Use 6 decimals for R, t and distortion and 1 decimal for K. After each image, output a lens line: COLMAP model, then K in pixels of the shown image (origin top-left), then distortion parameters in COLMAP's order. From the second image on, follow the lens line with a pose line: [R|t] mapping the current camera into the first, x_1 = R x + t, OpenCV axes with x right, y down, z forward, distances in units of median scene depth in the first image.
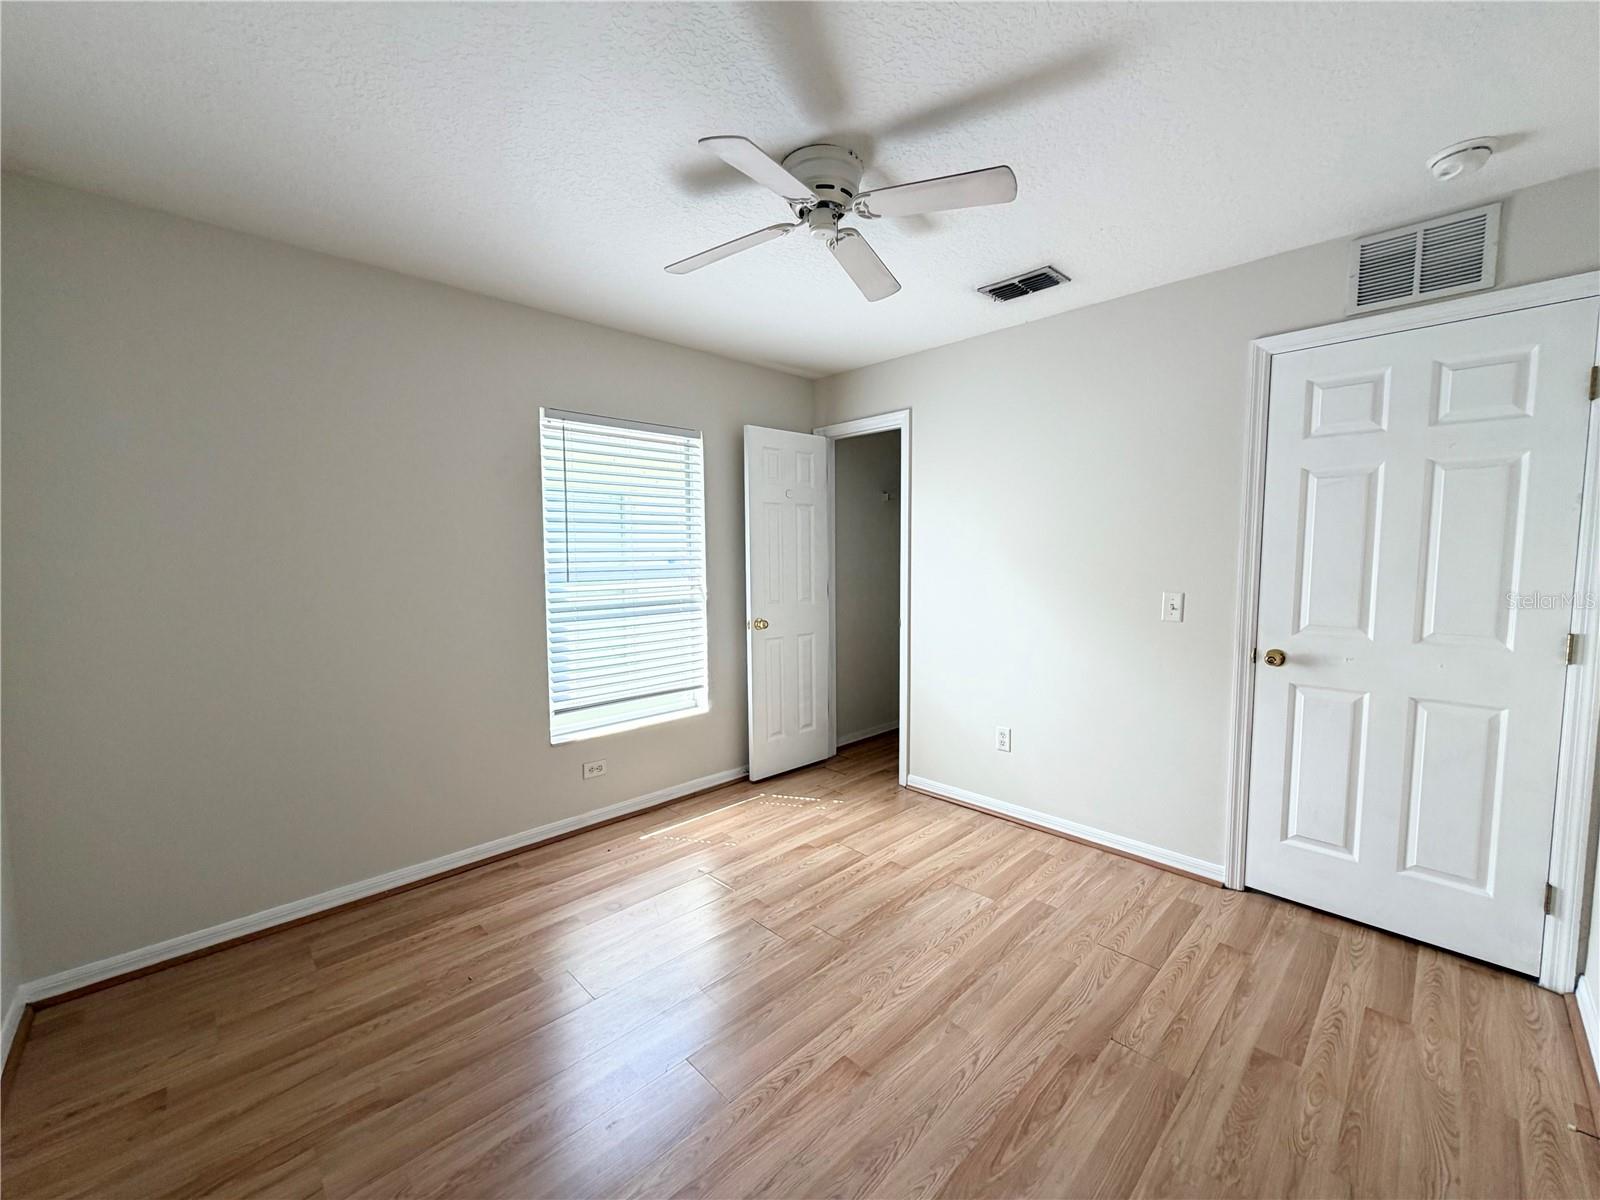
lens RADIAL K [[638.8, 0, 804.4], [0, 638.8, 599.9], [0, 0, 1]] dist [-0.000164, 0.000157]
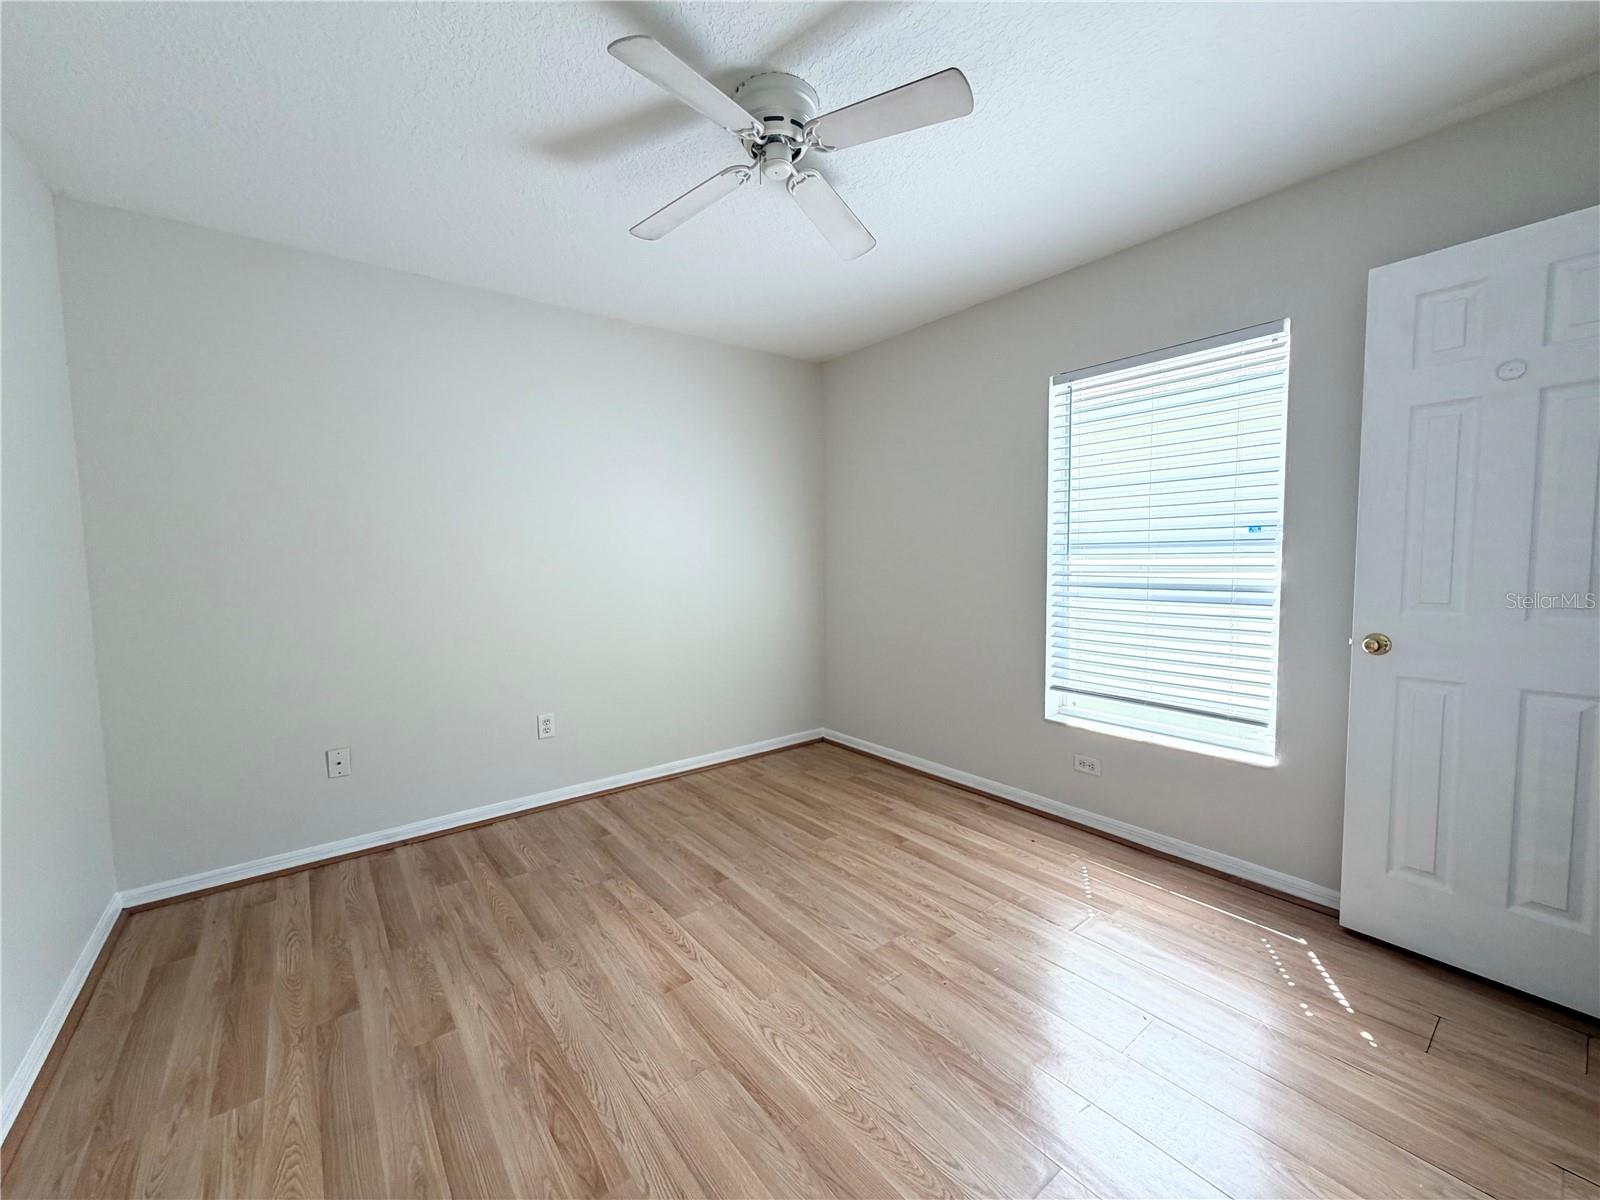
lens RADIAL K [[638.8, 0, 804.4], [0, 638.8, 599.9], [0, 0, 1]] dist [-0.000164, 0.000157]
pose [[-0.103266, 0.079315, -0.991486, 0.784920], [-0.058324, 0.994618, 0.085640, -0.024948], [0.992942, 0.066671, -0.098085, 0.917539]]
